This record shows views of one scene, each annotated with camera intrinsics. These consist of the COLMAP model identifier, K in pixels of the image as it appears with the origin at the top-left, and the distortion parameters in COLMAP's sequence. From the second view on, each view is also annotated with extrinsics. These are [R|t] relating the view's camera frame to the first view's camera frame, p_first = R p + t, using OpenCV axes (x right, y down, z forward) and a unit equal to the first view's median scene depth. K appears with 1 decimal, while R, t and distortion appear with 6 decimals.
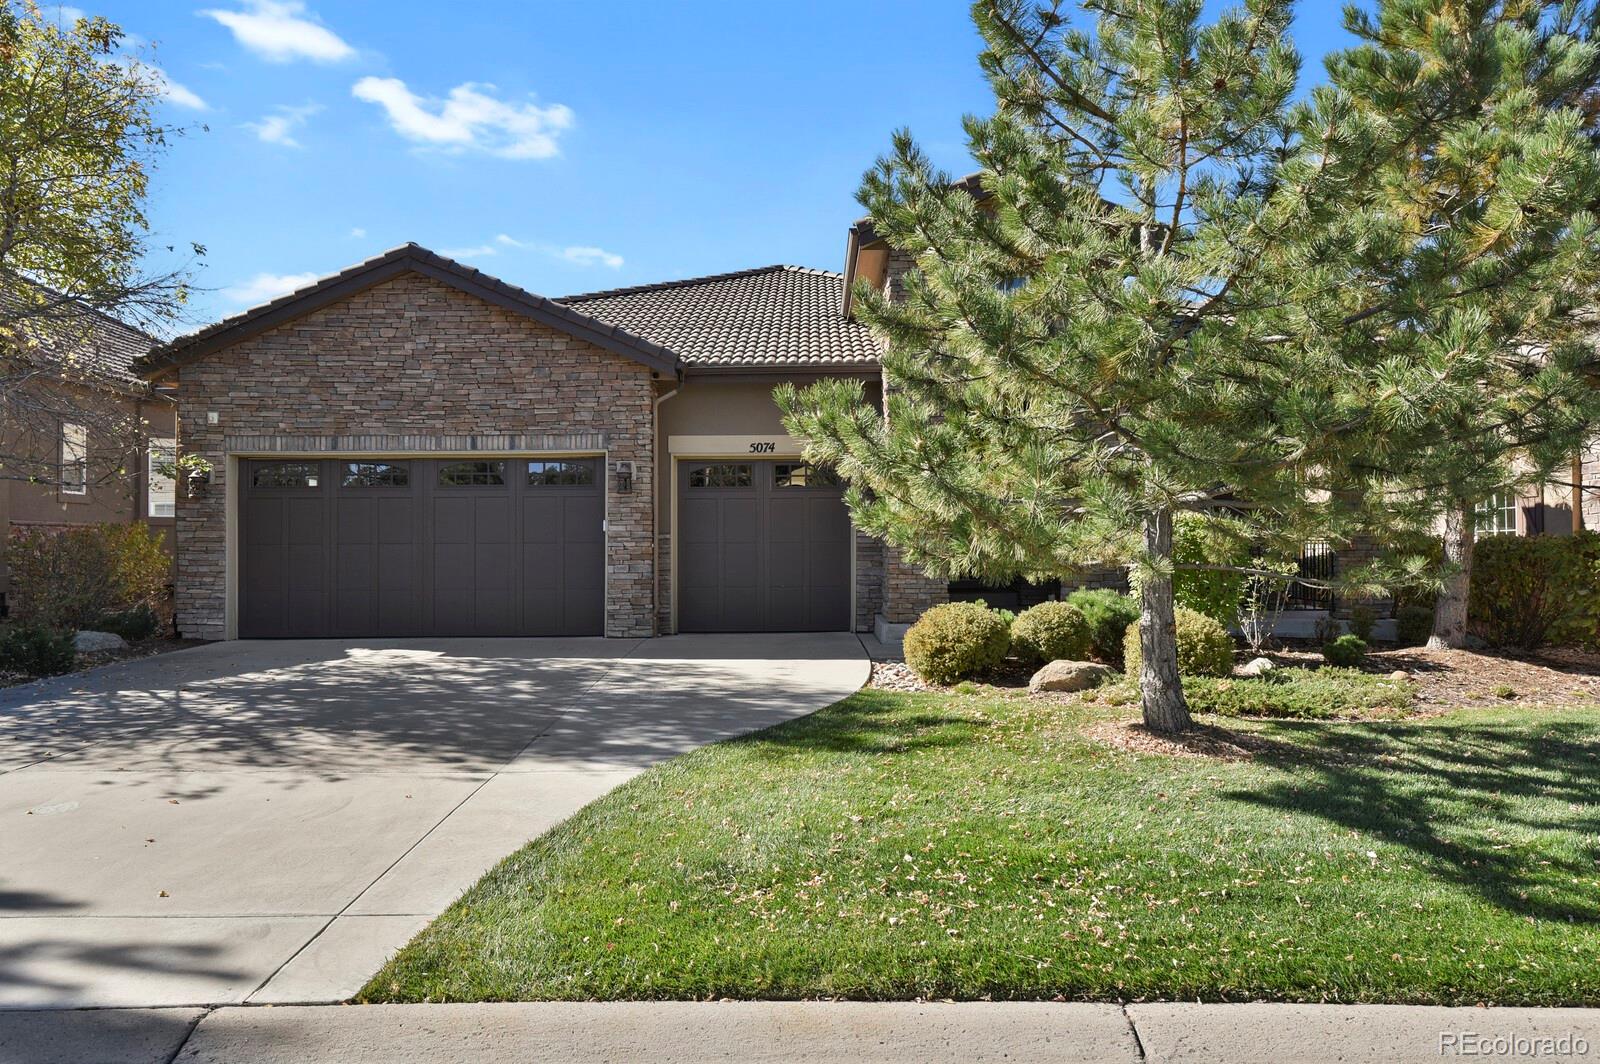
lens RADIAL K [[1148.5, 0, 800.4], [0, 1148.5, 533.1], [0, 0, 1]] dist [0.003110, 0.001207]
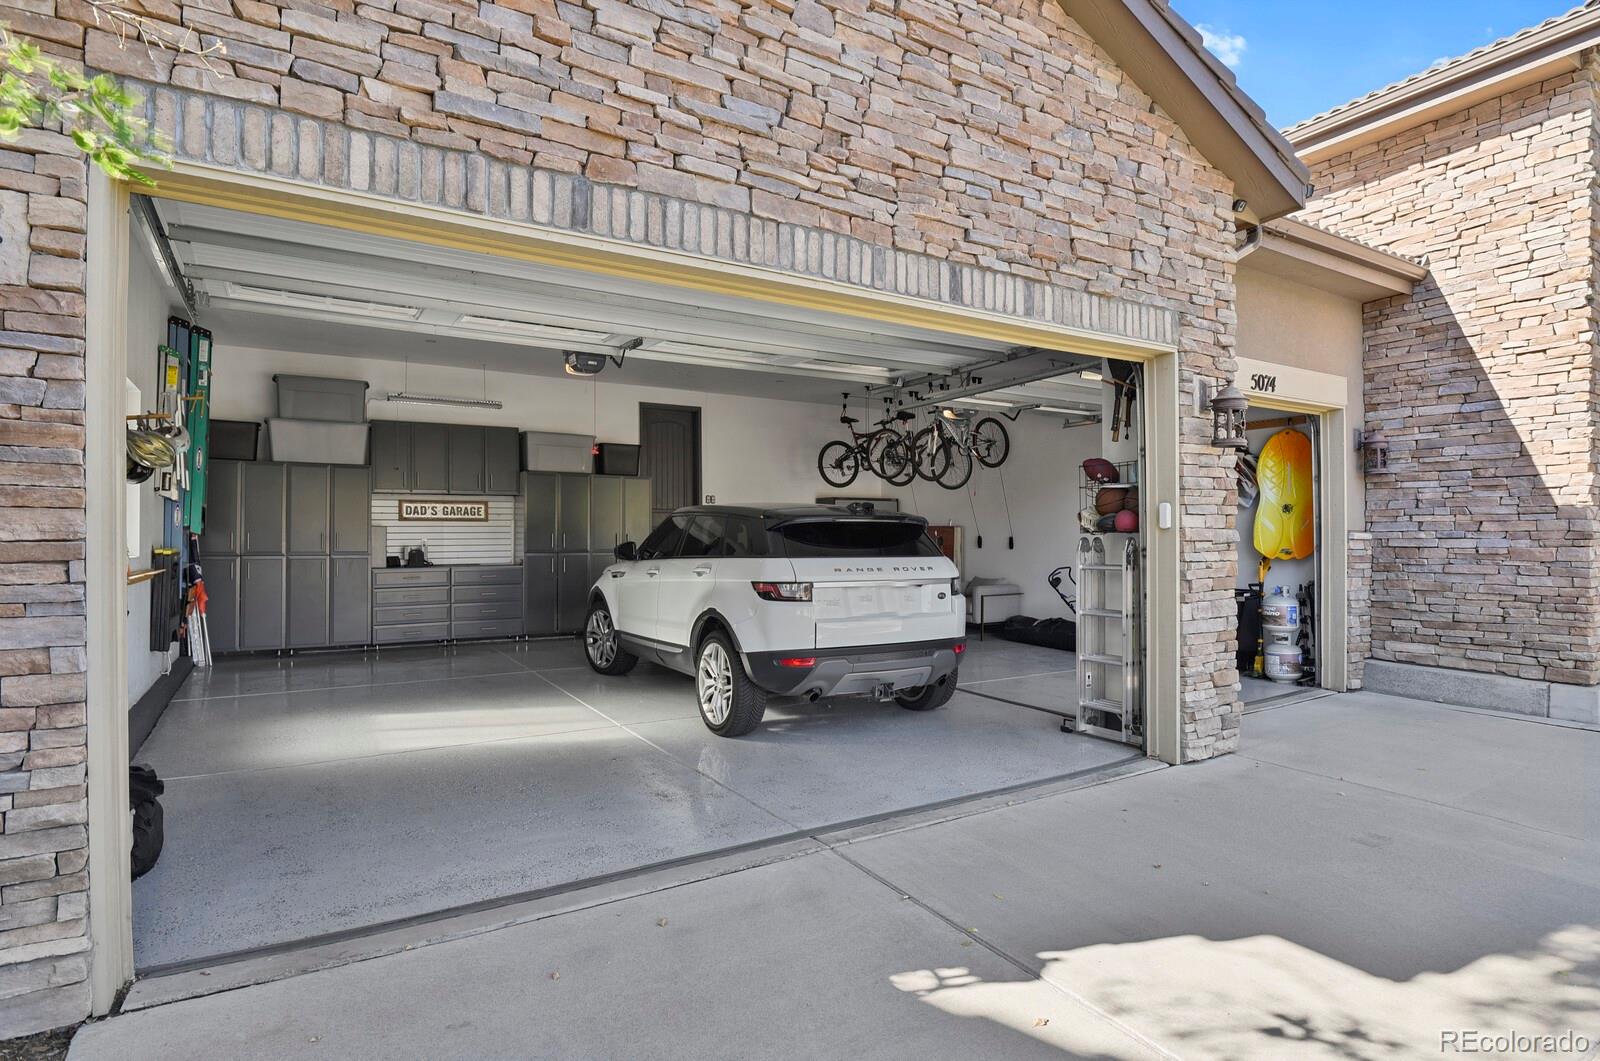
lens RADIAL K [[850.4, 0, 801.3], [0, 850.4, 533.6], [0, 0, 1]] dist [-0.025897, -0.000628]
pose [[0.849350, 0.006385, 0.527791, -0.468183], [-0.014846, 0.999820, 0.011797, -0.001264], [-0.527621, -0.017855, 0.849292, 0.795431]]
